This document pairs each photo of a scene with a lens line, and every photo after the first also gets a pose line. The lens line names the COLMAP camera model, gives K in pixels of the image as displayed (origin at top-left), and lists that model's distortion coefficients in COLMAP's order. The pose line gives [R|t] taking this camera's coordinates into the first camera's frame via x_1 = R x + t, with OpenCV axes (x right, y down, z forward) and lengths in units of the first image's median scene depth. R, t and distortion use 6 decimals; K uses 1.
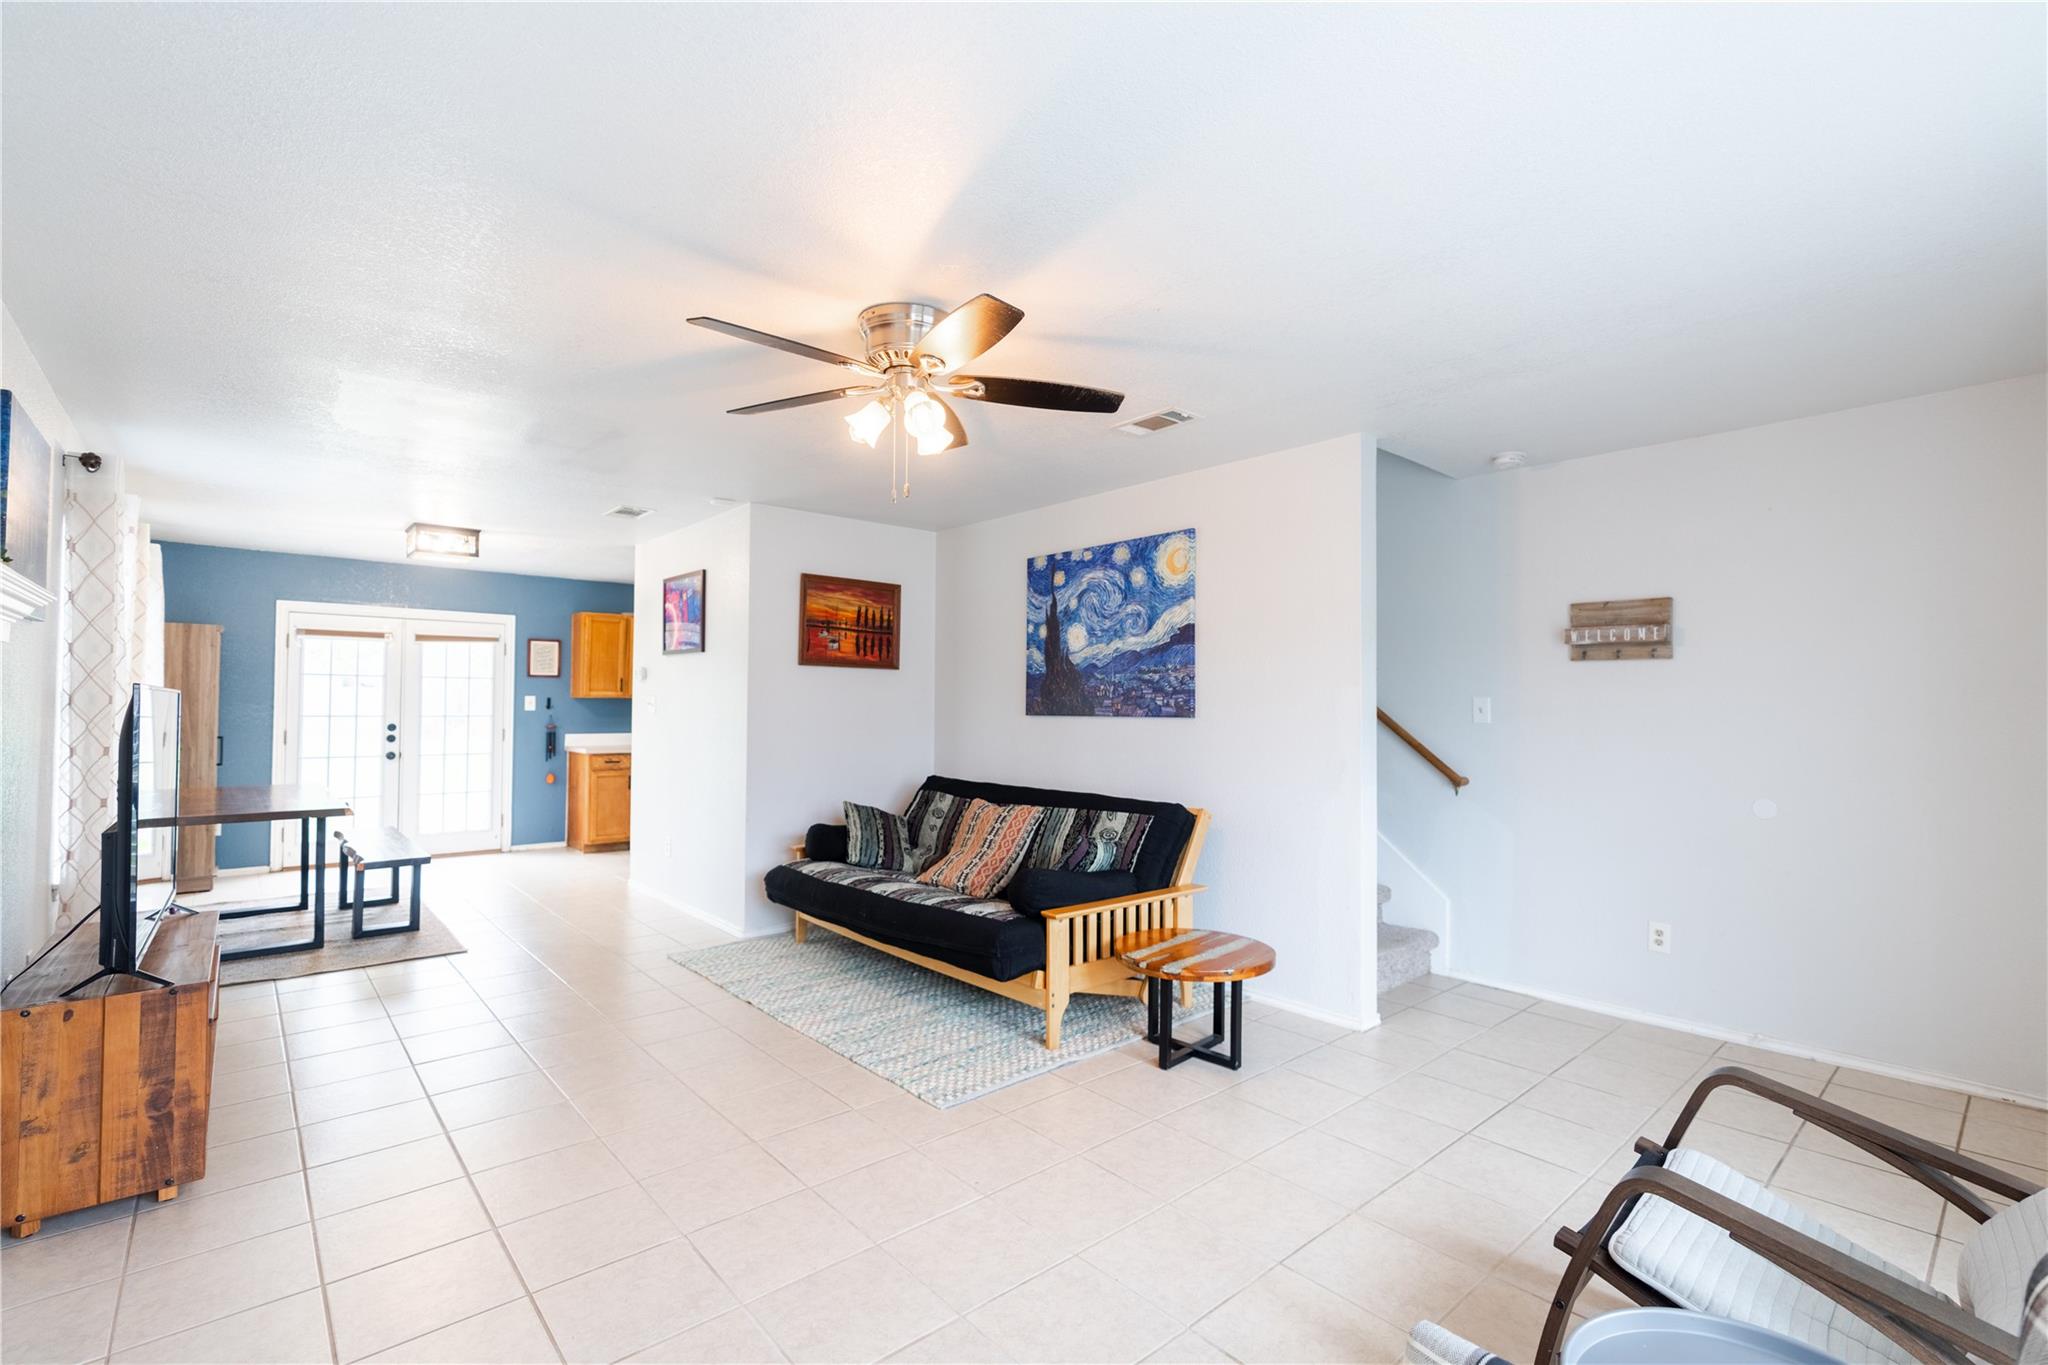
lens RADIAL K [[912.3, 0, 1034.1], [0, 912.3, 683.5], [0, 0, 1]] dist [-0.006994, 0.000446]
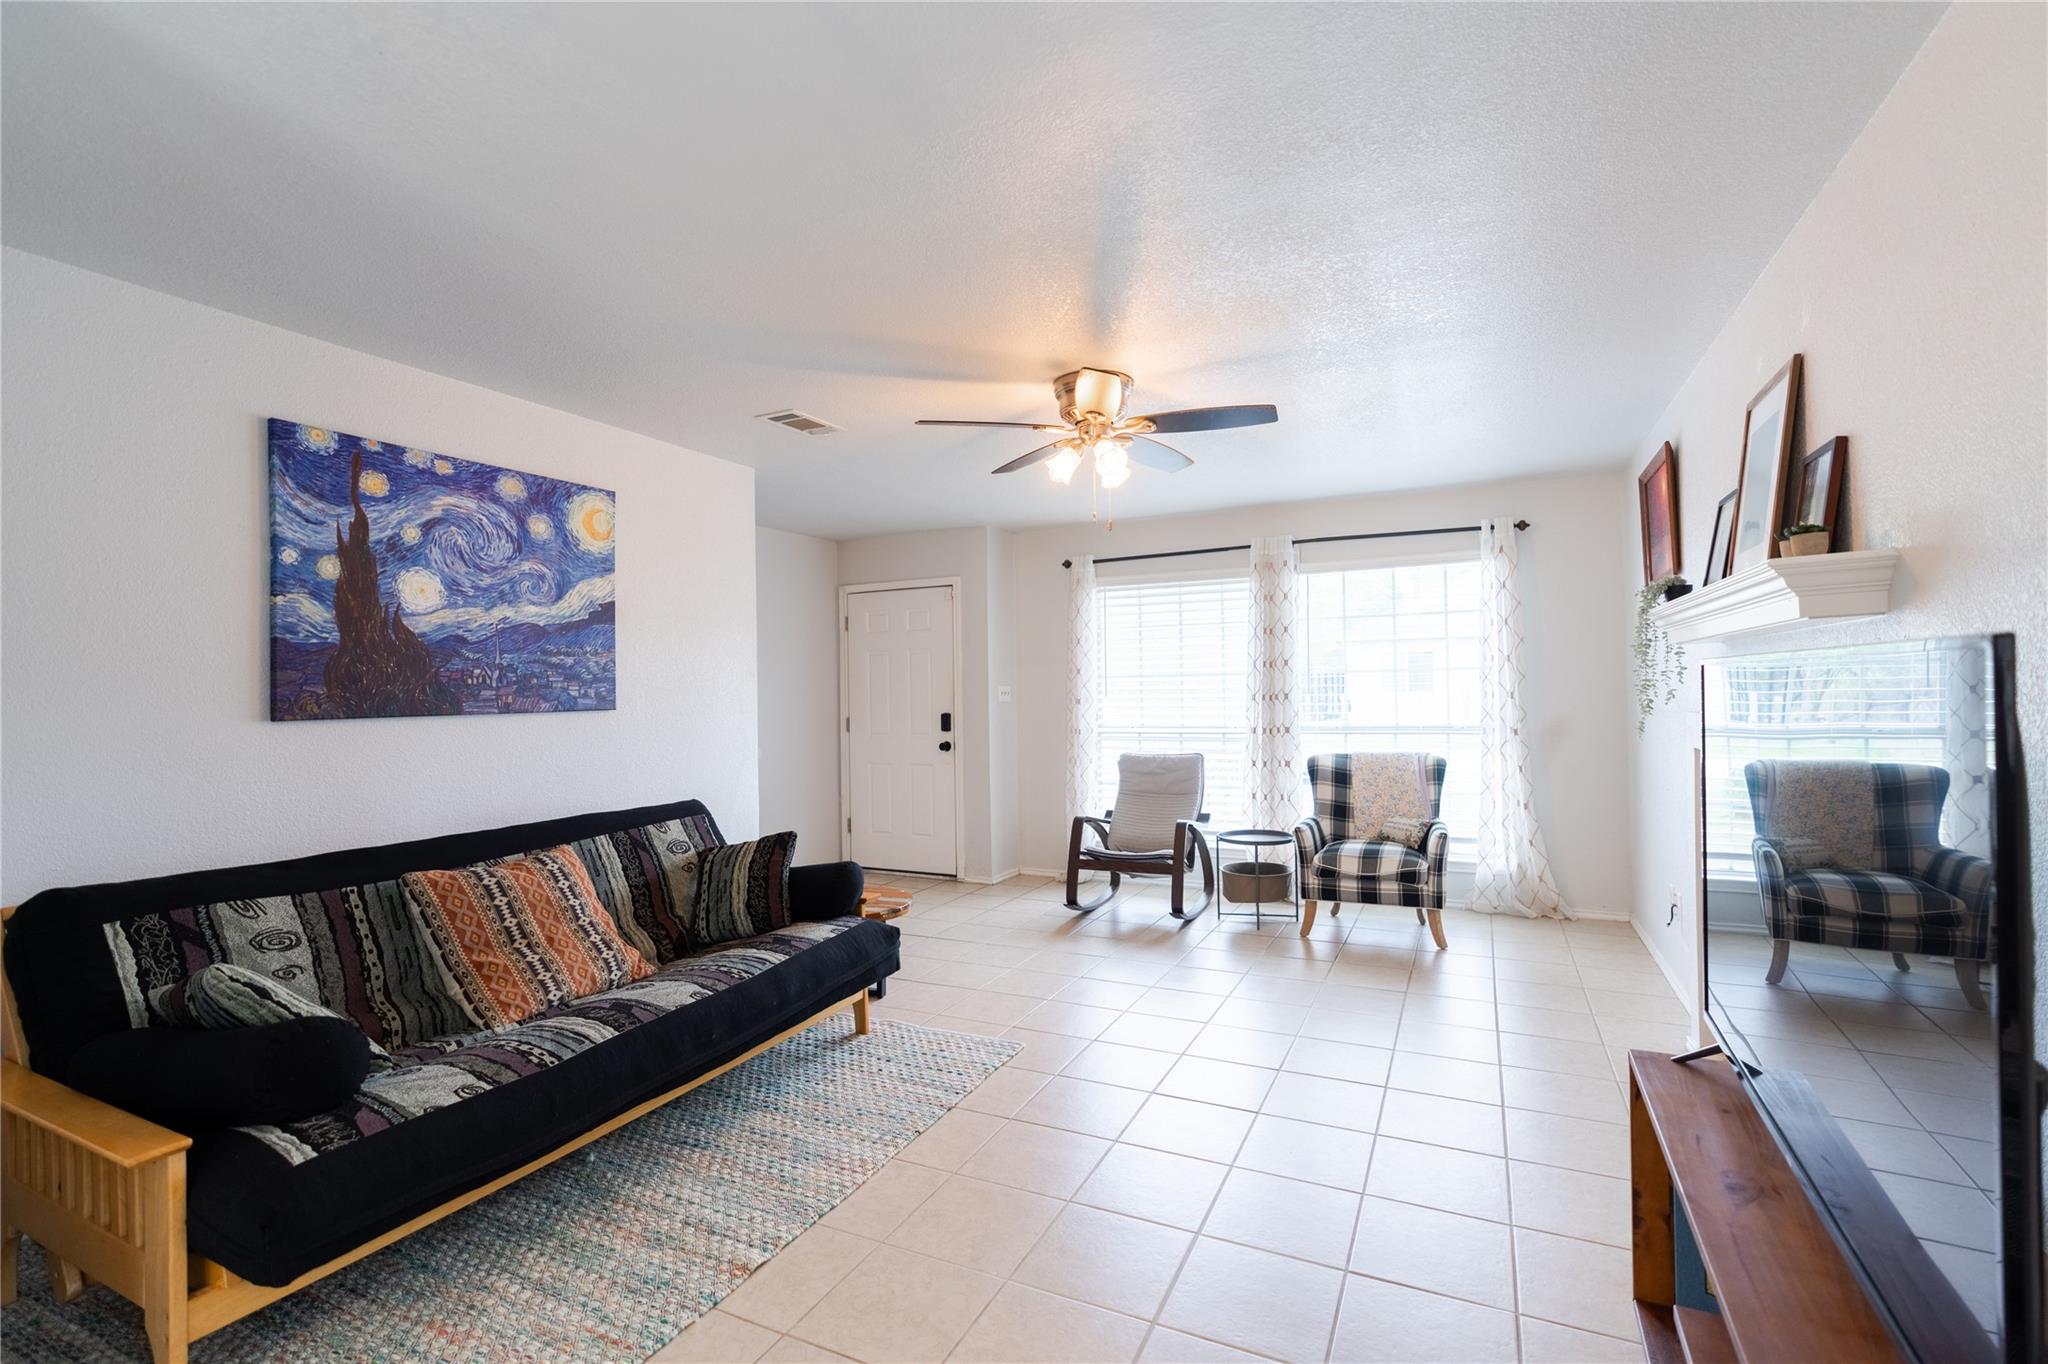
lens RADIAL K [[912.3, 0, 1034.1], [0, 912.3, 683.0], [0, 0, 1]] dist [-0.006994, 0.000446]
pose [[-0.376131, 0.006604, 0.926543, -0.675763], [-0.010635, 0.999878, -0.011444, 0.015095], [-0.926505, -0.014158, -0.376015, 0.828230]]
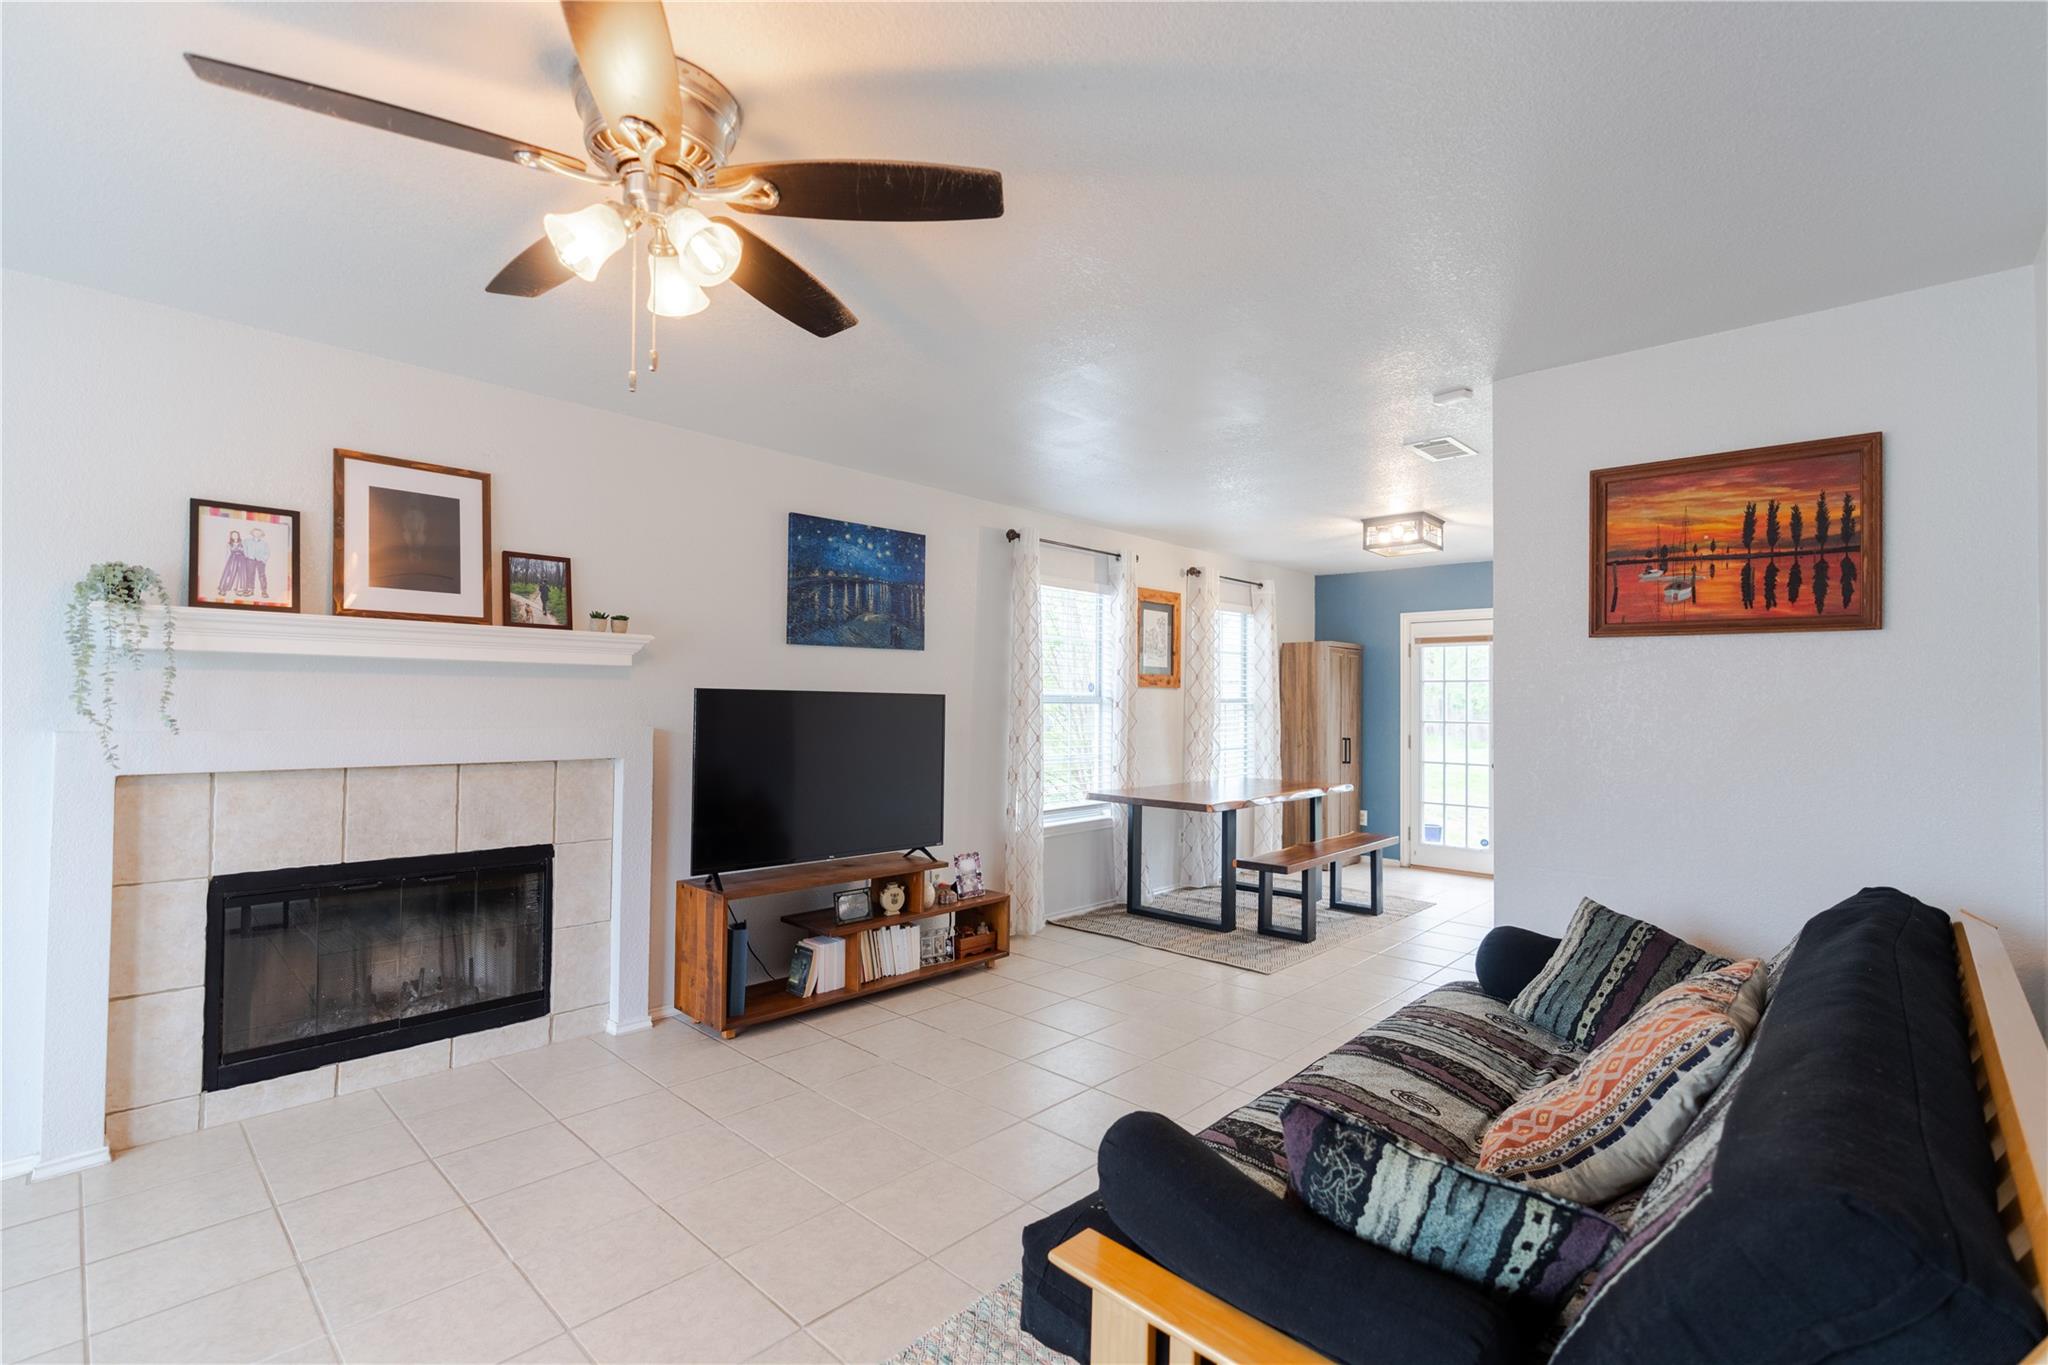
lens RADIAL K [[912.3, 0, 1034.1], [0, 912.3, 683.5], [0, 0, 1]] dist [-0.006994, 0.000446]
pose [[0.083786, -0.027353, -0.996108, 0.281439], [0.014864, 0.999546, -0.026198, 0.017967], [0.996373, -0.012612, 0.084155, 0.660583]]
